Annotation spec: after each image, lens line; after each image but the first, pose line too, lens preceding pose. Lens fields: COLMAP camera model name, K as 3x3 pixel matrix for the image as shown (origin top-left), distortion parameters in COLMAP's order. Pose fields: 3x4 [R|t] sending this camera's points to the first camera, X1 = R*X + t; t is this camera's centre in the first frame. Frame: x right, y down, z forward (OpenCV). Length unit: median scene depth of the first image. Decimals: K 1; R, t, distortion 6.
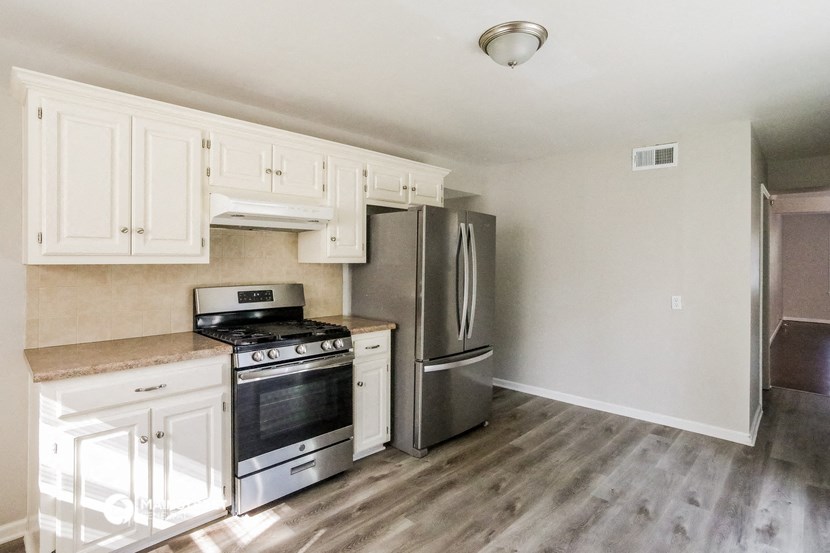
lens RADIAL K [[423.0, 0, 414.1], [0, 423.0, 264.3], [0, 0, 1]] dist [-0.020915, 0.000339]
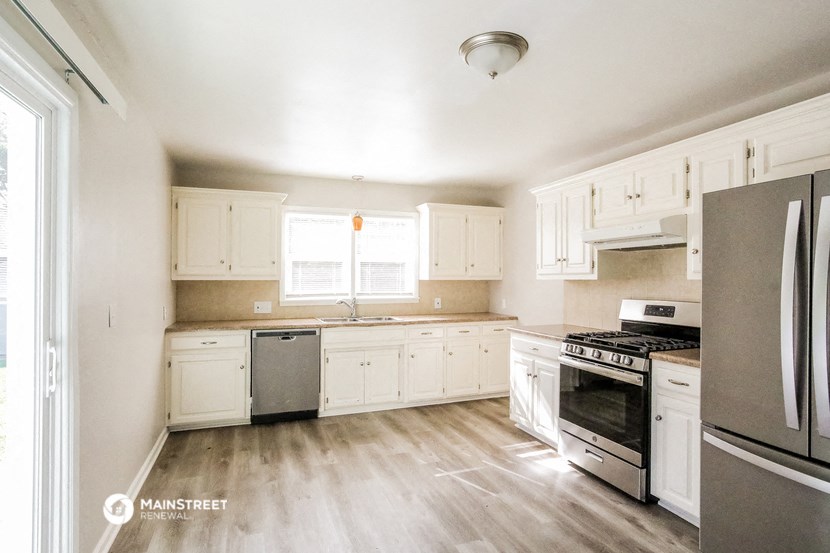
lens RADIAL K [[453.0, 0, 415.0], [0, 453.0, 276.5], [0, 0, 1]] dist [0.000747, 0.038303]
pose [[-0.419815, -0.005046, -0.907595, 1.023722], [-0.005004, 0.999982, -0.003245, -0.004384], [0.907596, 0.003179, -0.419833, 1.020177]]
